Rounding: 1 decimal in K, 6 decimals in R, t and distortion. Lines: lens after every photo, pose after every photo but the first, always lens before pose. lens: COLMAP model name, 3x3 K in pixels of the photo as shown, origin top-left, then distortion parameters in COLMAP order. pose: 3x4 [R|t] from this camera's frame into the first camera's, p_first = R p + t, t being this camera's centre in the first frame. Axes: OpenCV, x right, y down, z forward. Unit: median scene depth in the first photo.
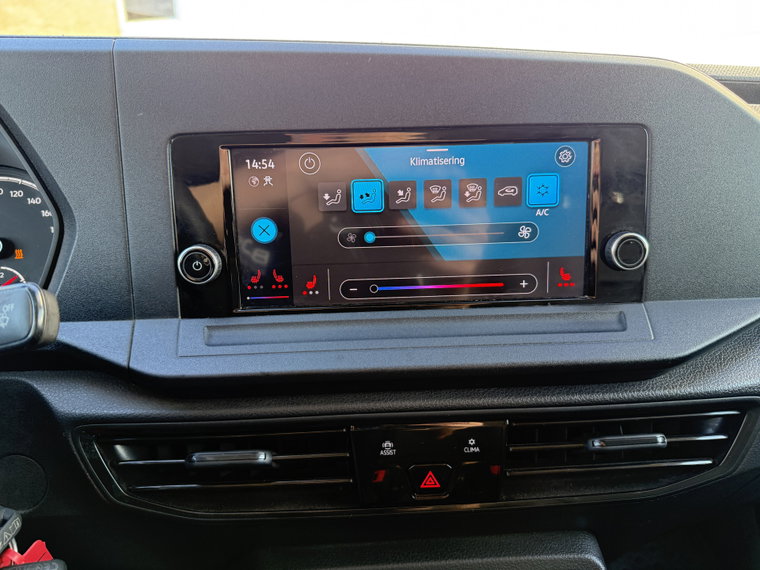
lens RADIAL K [[542.5, 0, 373.7], [0, 542.5, 290.4], [0, 0, 1]] dist [0.045092, -0.048728]
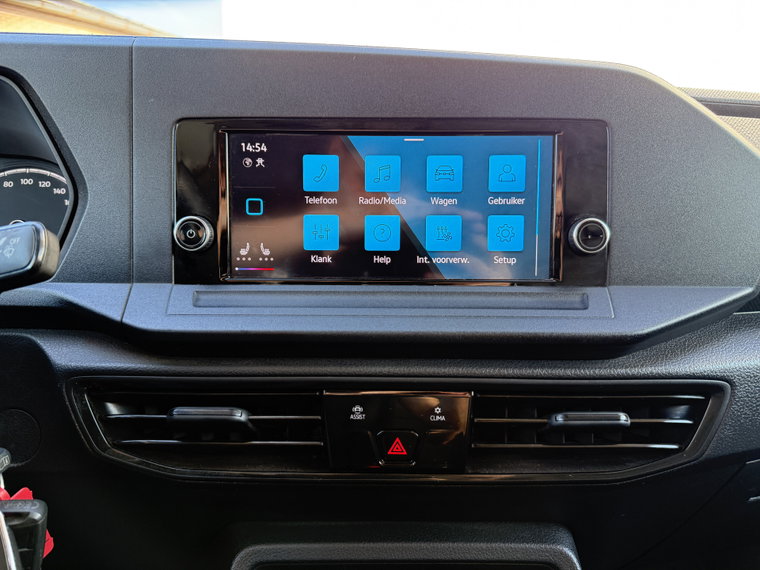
lens RADIAL K [[542.5, 0, 377.2], [0, 542.5, 290.2], [0, 0, 1]] dist [0.045092, -0.048728]
pose [[0.998215, 0.035693, -0.047879, 0.105232], [-0.040529, 0.993734, -0.104161, 0.161598], [0.043861, 0.105916, 0.993407, -0.065228]]
